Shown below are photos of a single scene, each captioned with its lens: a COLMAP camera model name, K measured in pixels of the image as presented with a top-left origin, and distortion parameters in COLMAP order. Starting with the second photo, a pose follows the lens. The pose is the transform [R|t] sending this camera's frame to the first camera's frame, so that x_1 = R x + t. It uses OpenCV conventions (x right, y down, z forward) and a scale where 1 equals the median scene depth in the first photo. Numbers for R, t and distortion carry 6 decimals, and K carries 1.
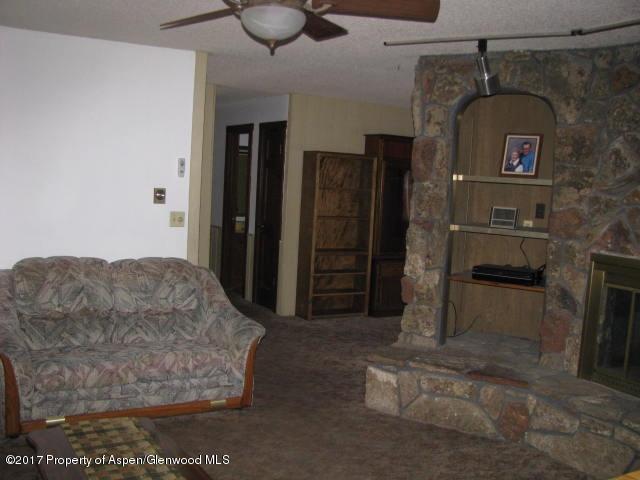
lens RADIAL K [[689.0, 0, 320.0], [0, 689.0, 240.0], [0, 0, 1]] dist [-0.171274, 0.302128]
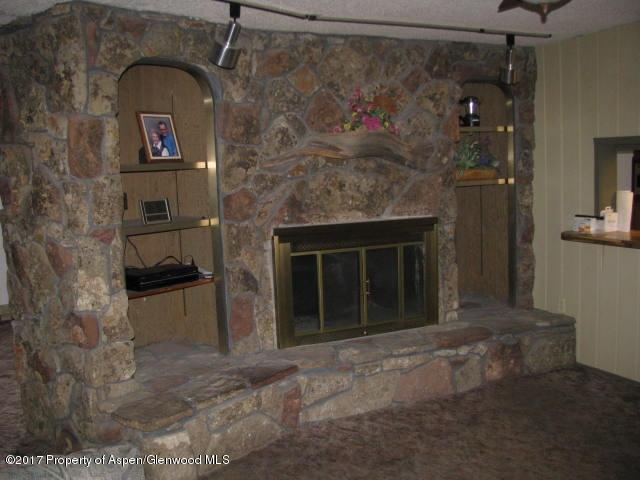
lens RADIAL K [[689.0, 0, 320.0], [0, 689.0, 240.0], [0, 0, 1]] dist [-0.171274, 0.302128]
pose [[0.115815, -0.166338, 0.979244, -0.611493], [0.132272, 0.979680, 0.150769, -0.110657], [-0.984424, 0.112065, 0.135464, 0.769656]]
